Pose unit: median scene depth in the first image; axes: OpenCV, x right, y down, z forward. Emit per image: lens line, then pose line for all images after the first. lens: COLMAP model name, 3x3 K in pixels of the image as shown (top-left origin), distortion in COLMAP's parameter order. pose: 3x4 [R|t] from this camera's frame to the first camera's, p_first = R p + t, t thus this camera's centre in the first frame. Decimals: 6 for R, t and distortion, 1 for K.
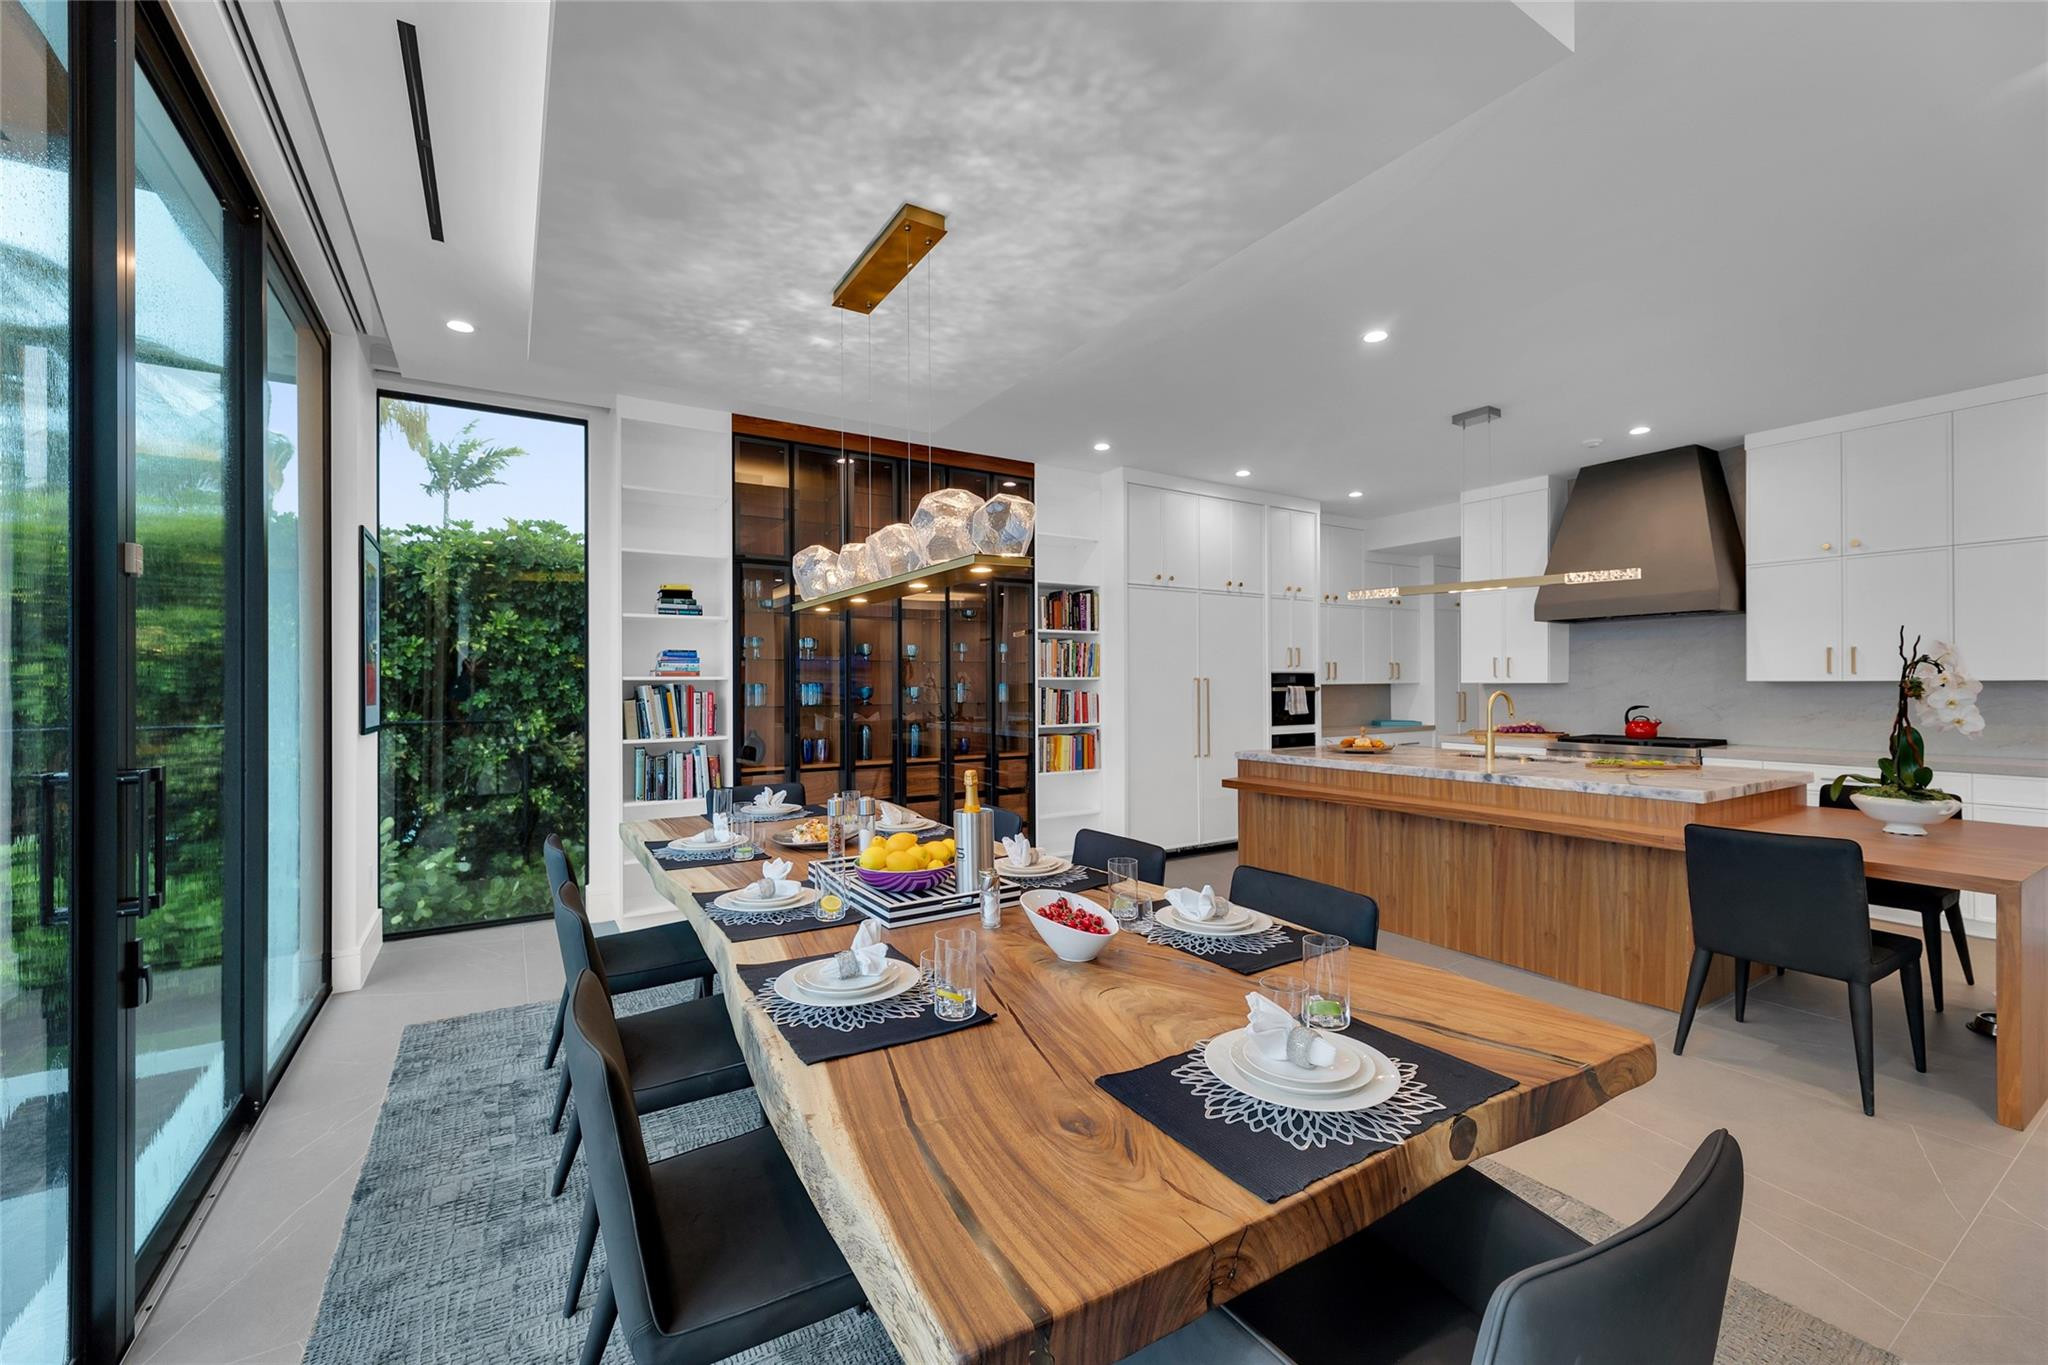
lens RADIAL K [[836.5, 0, 1028.7], [0, 836.5, 682.0], [0, 0, 1]] dist [0.004597, -0.000283]
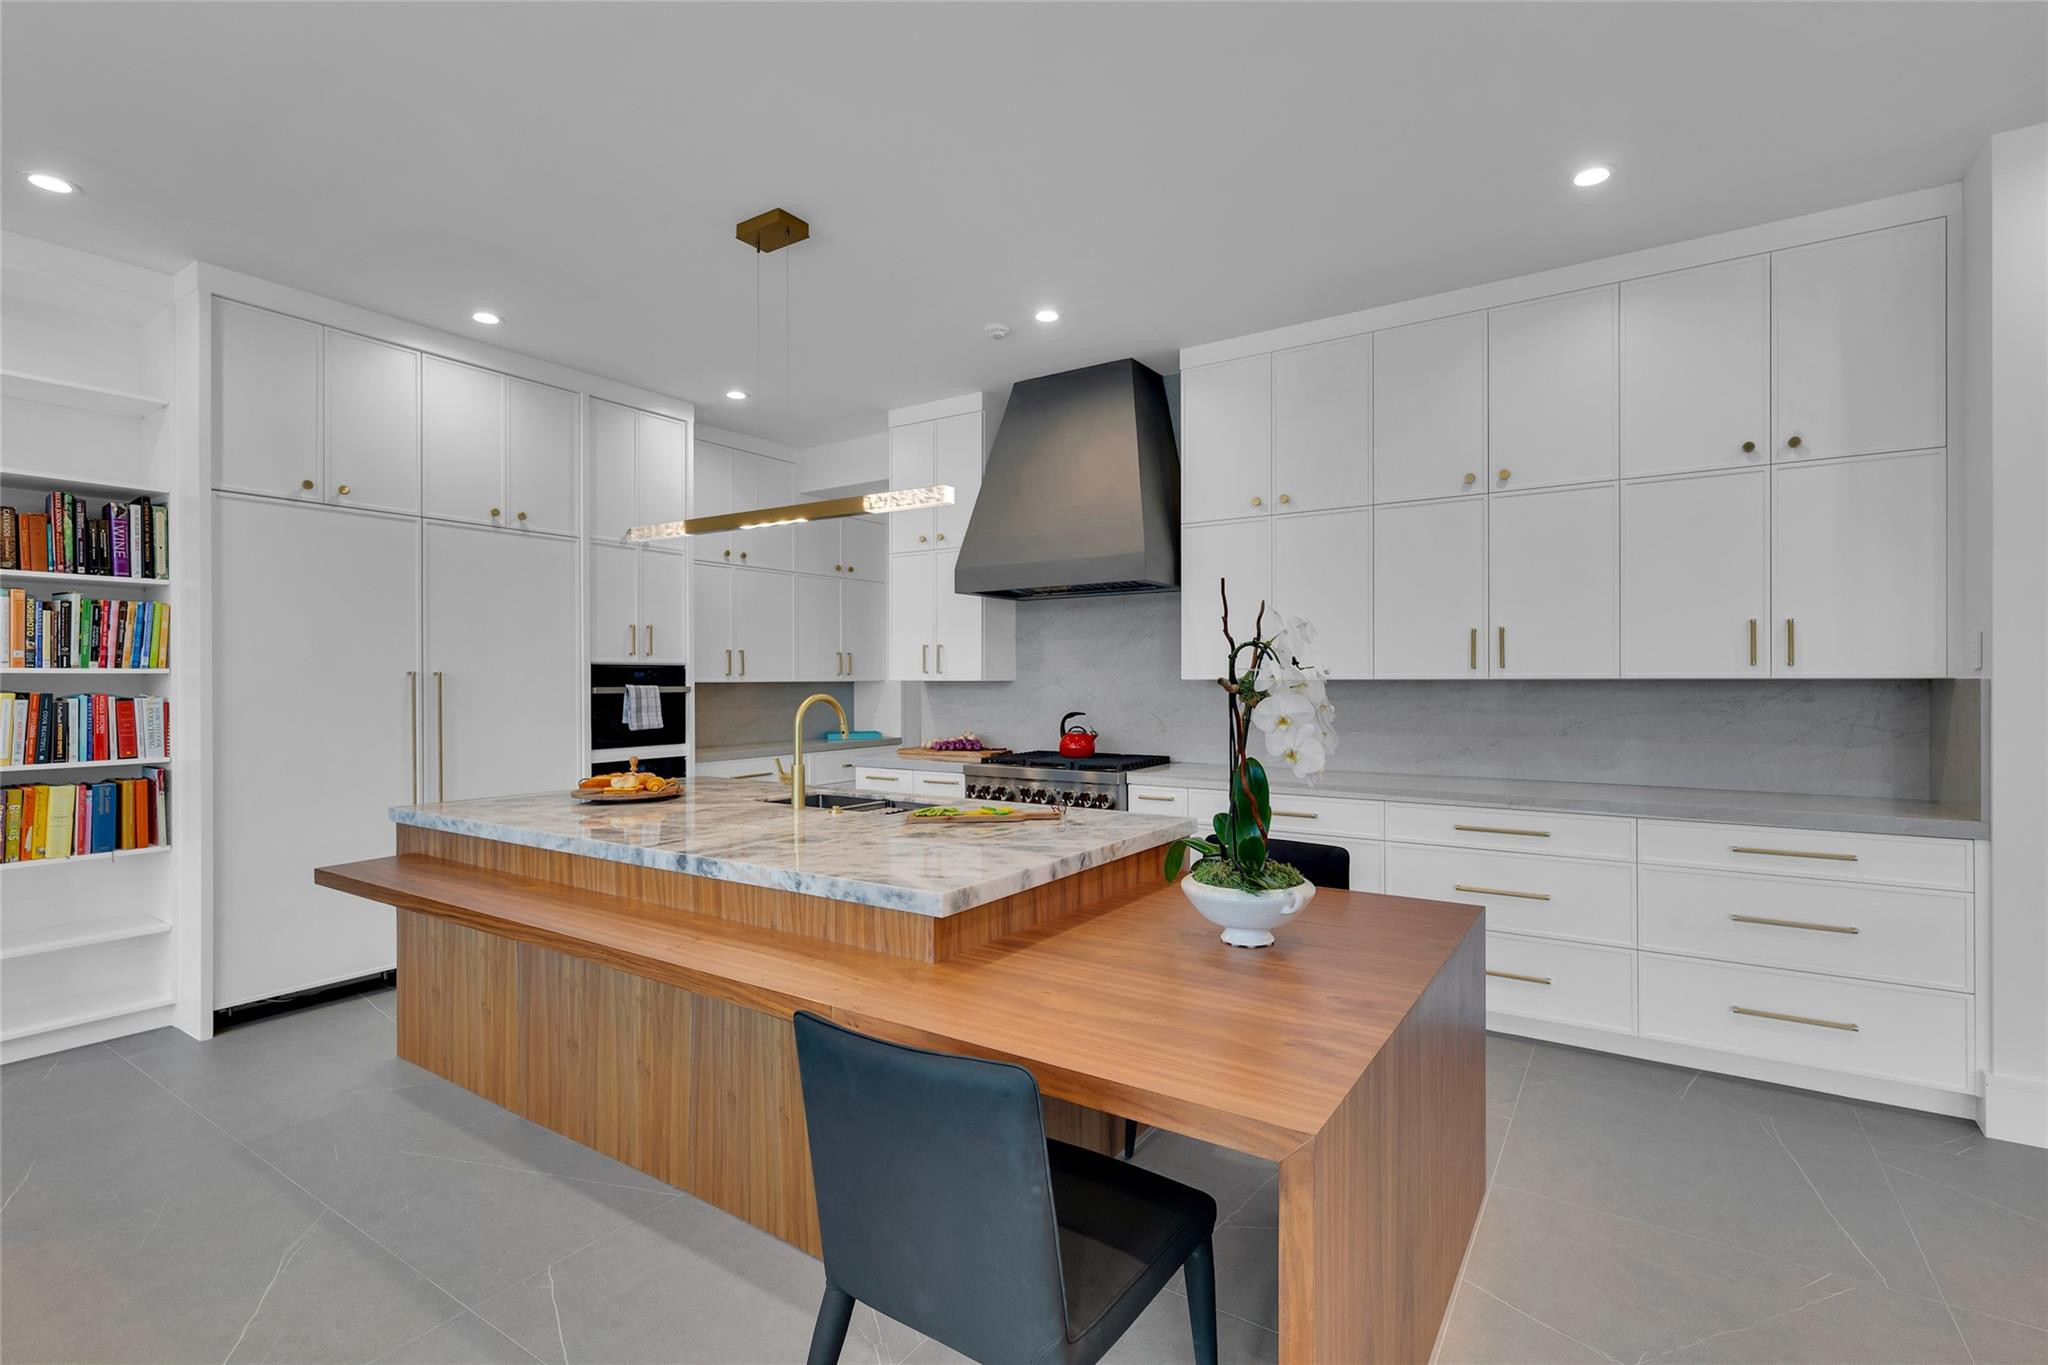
lens RADIAL K [[958.0, 0, 1031.2], [0, 958.0, 684.1], [0, 0, 1]] dist [0.005451, -0.000480]
pose [[0.912864, 0.000790, 0.408263, 0.337281], [-0.003134, 0.999982, 0.005073, -0.000692], [-0.408251, -0.005910, 0.912850, 0.243105]]
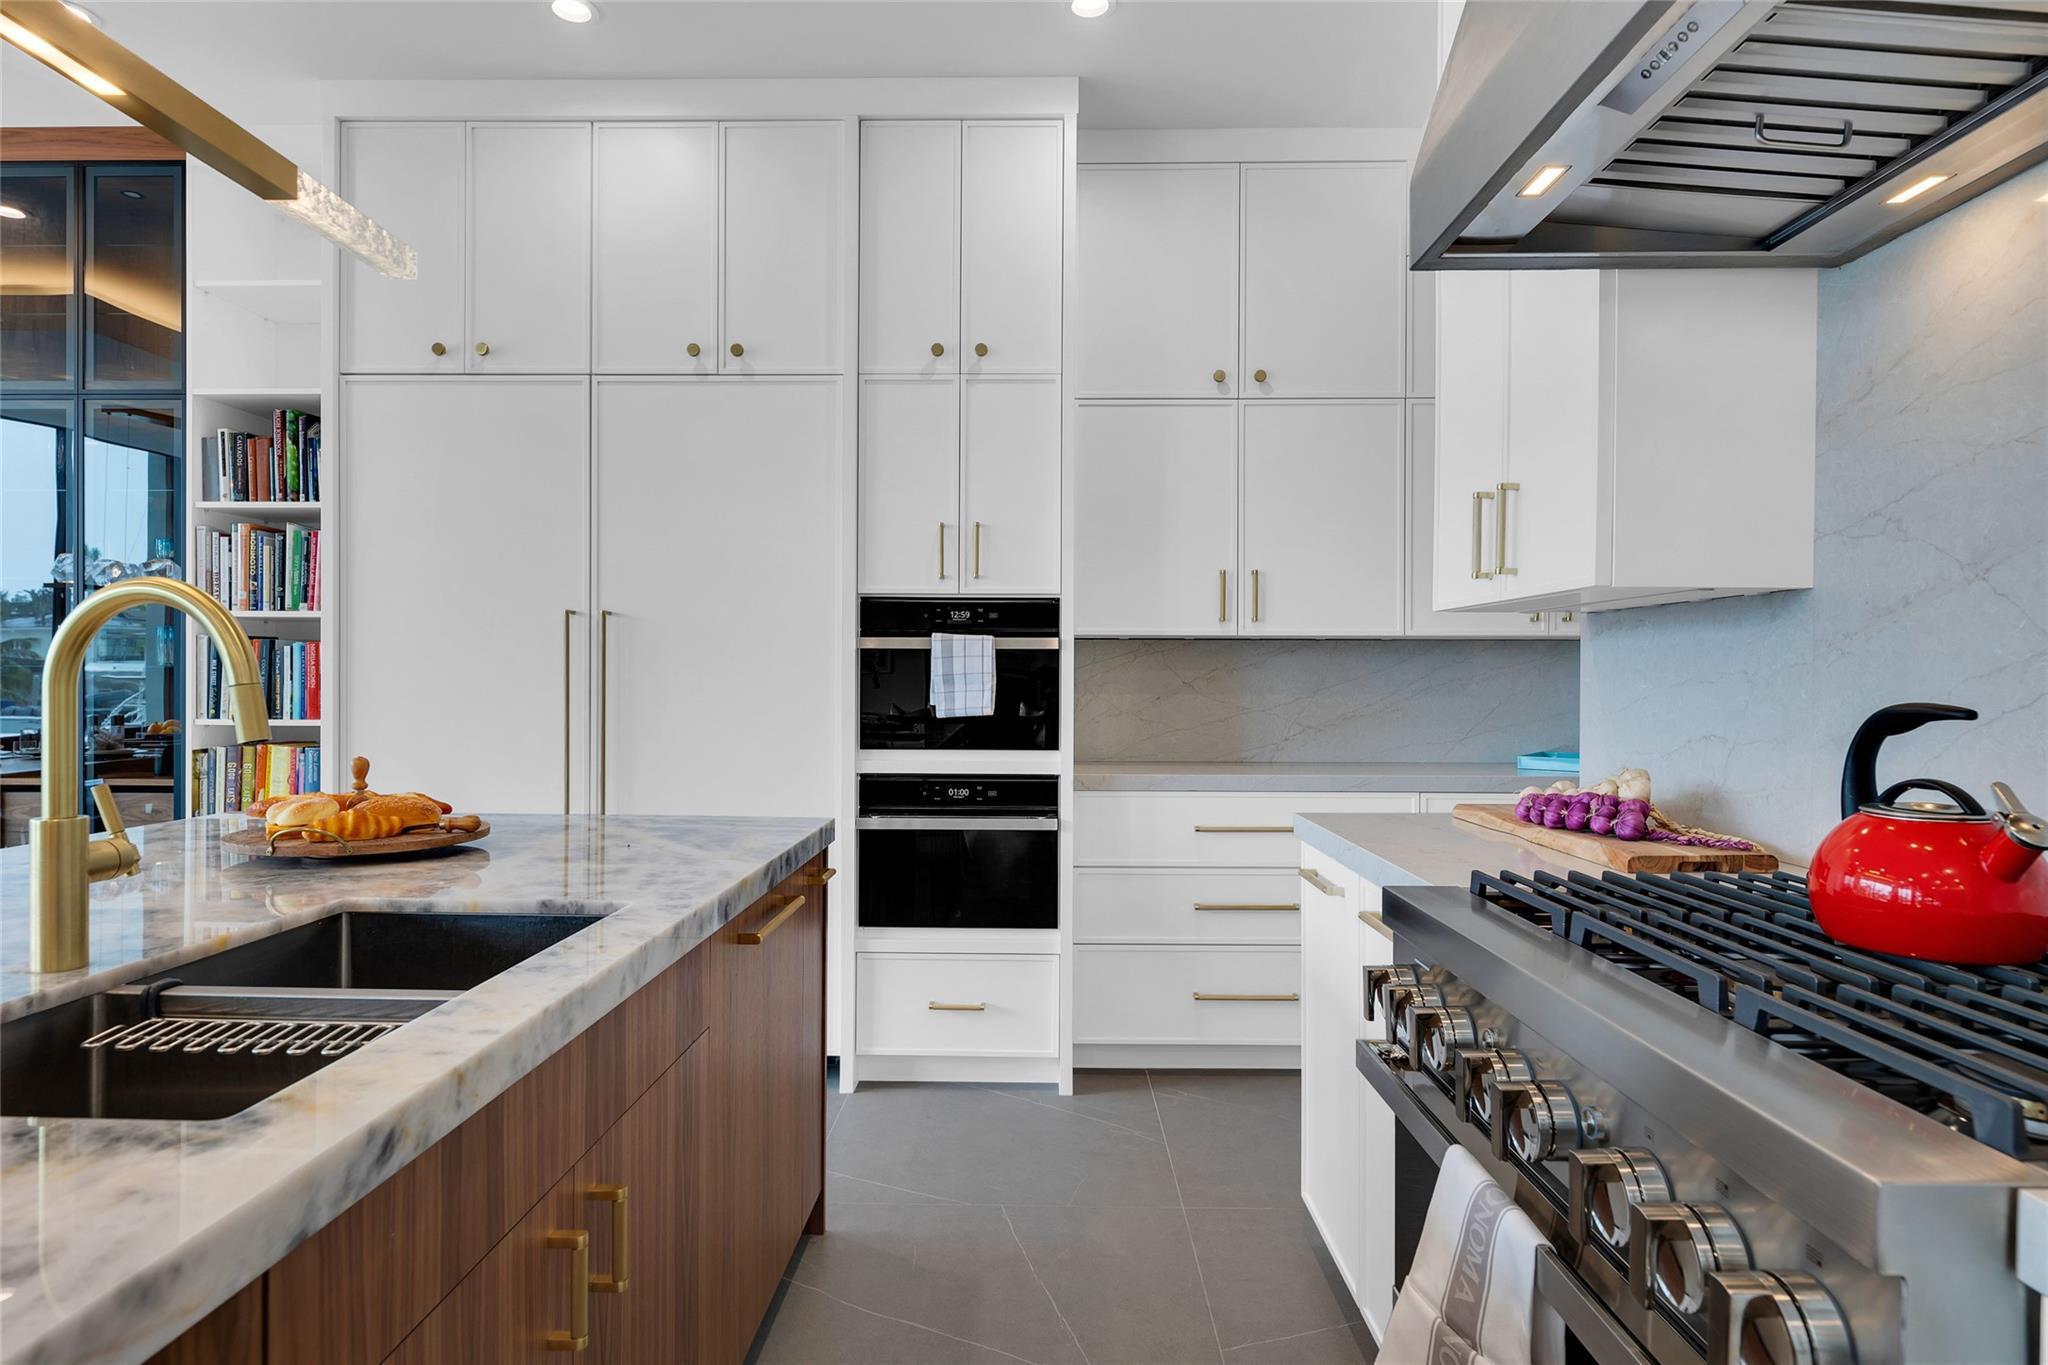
lens RADIAL K [[1086.4, 0, 1023.0], [0, 1086.4, 676.6], [0, 0, 1]] dist [-0.002650, 0.000635]
pose [[0.827577, 0.008260, -0.561291, 0.680566], [-0.008339, 0.999962, 0.002420, 0.023958], [0.561290, 0.002678, 0.827615, 0.750983]]
